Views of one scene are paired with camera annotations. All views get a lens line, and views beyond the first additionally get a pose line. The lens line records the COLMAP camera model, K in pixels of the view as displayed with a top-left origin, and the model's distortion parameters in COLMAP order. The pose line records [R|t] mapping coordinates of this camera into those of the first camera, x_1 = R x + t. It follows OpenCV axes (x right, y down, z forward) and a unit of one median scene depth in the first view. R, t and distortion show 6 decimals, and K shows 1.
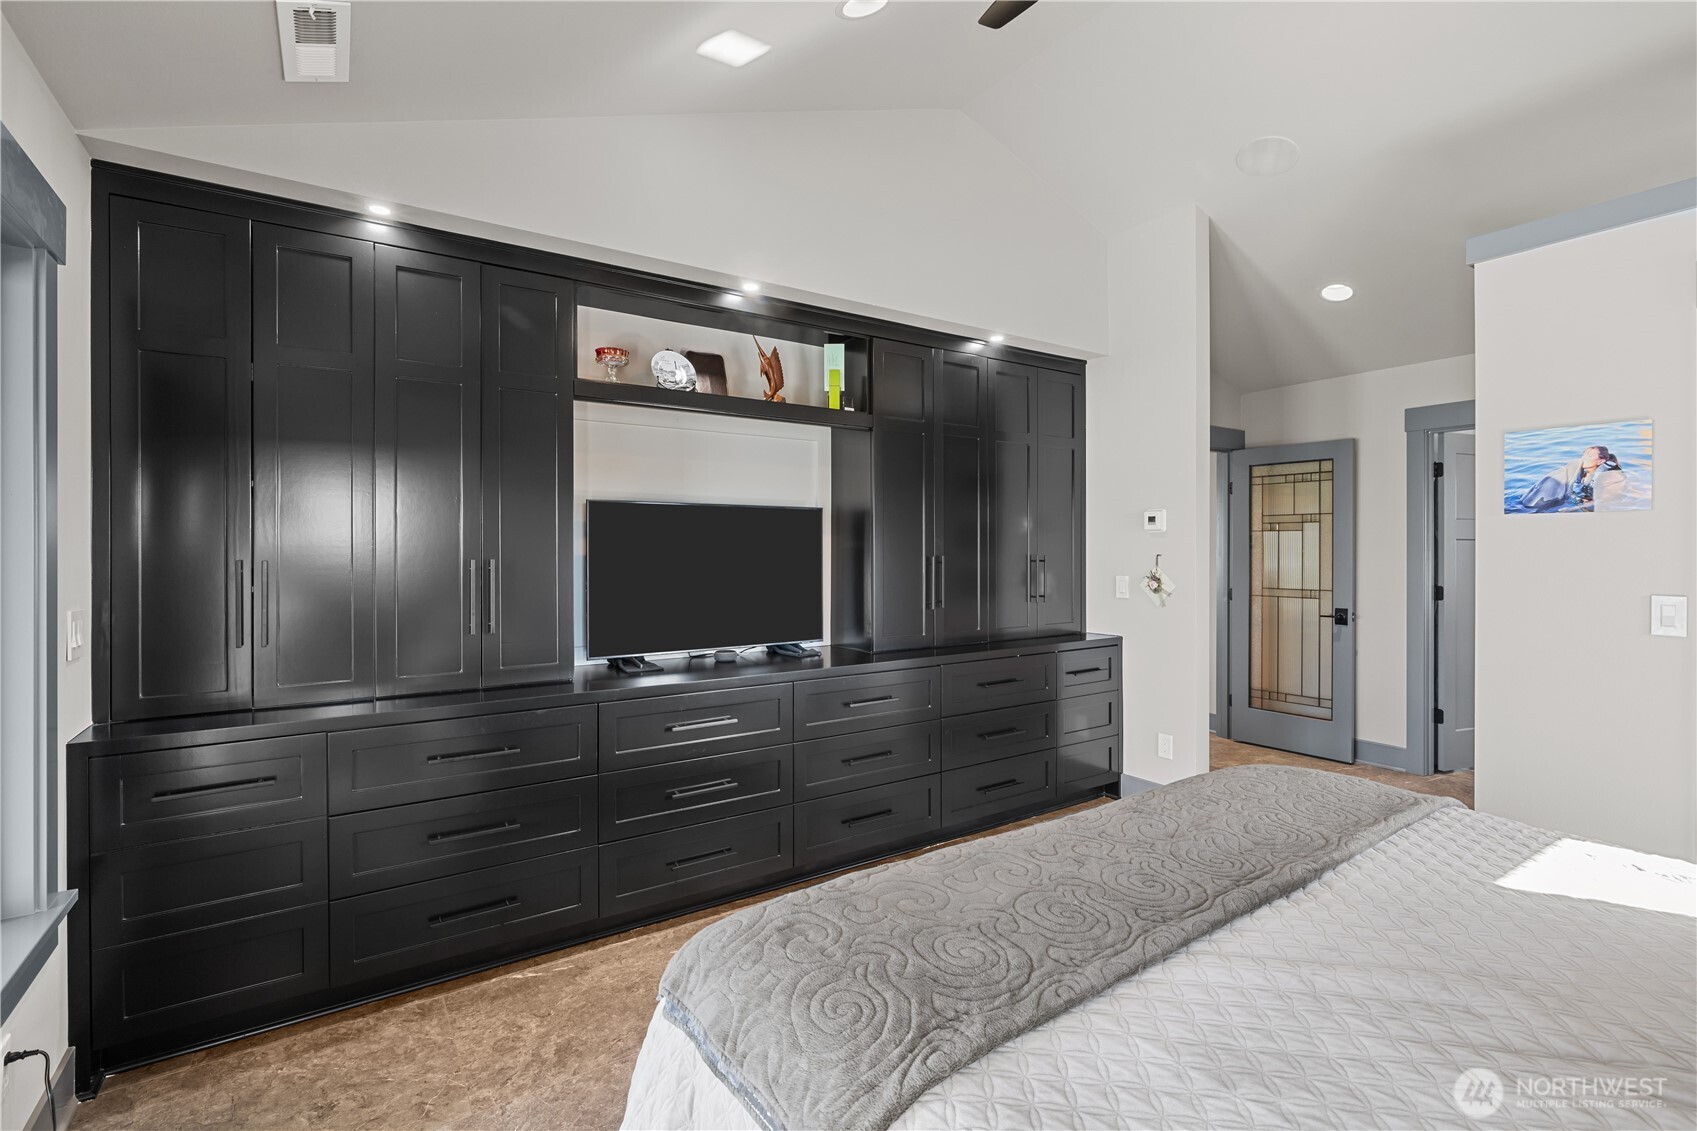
lens RADIAL K [[768.7, 0, 845.4], [0, 768.7, 553.0], [0, 0, 1]] dist [-0.000910, -0.000216]
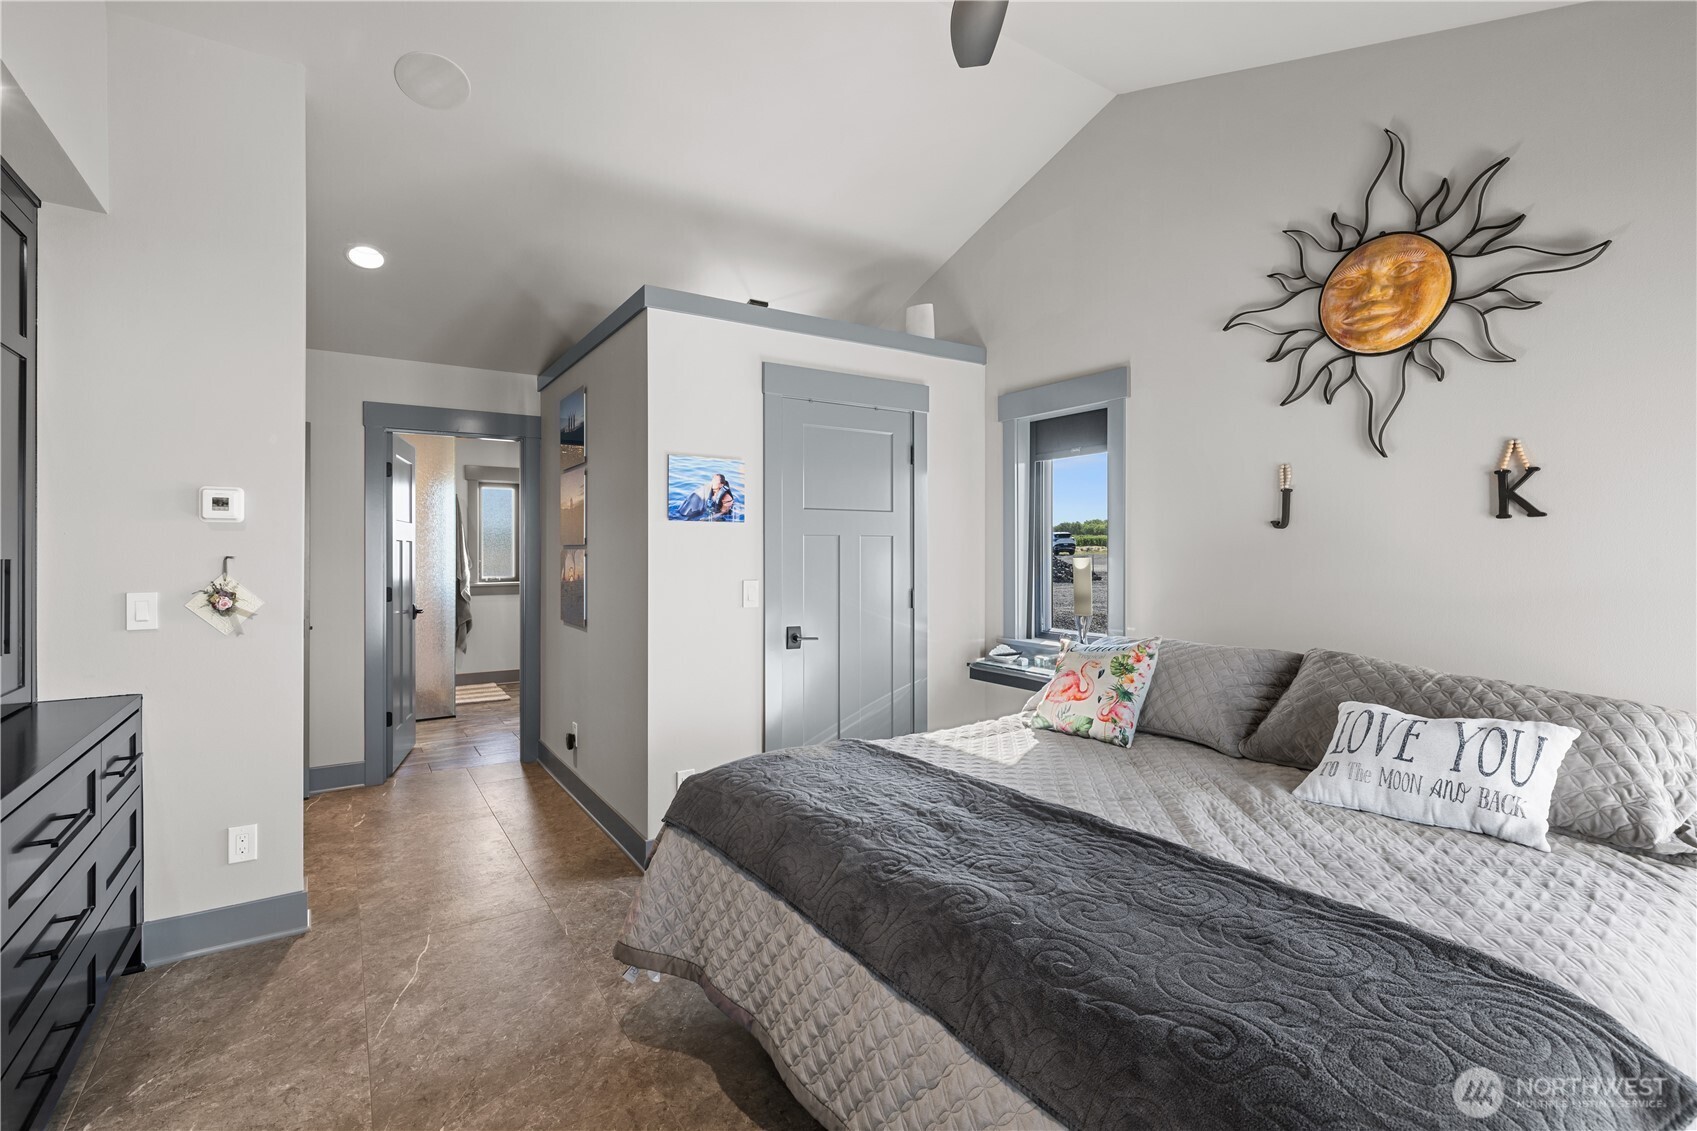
lens RADIAL K [[768.7, 0, 845.4], [0, 768.7, 553.0], [0, 0, 1]] dist [-0.000910, -0.000216]
pose [[0.011740, -0.001566, 0.999930, -0.369230], [0.005762, 0.999982, 0.001498, 0.001607], [-0.999914, 0.005744, 0.011749, 0.704507]]
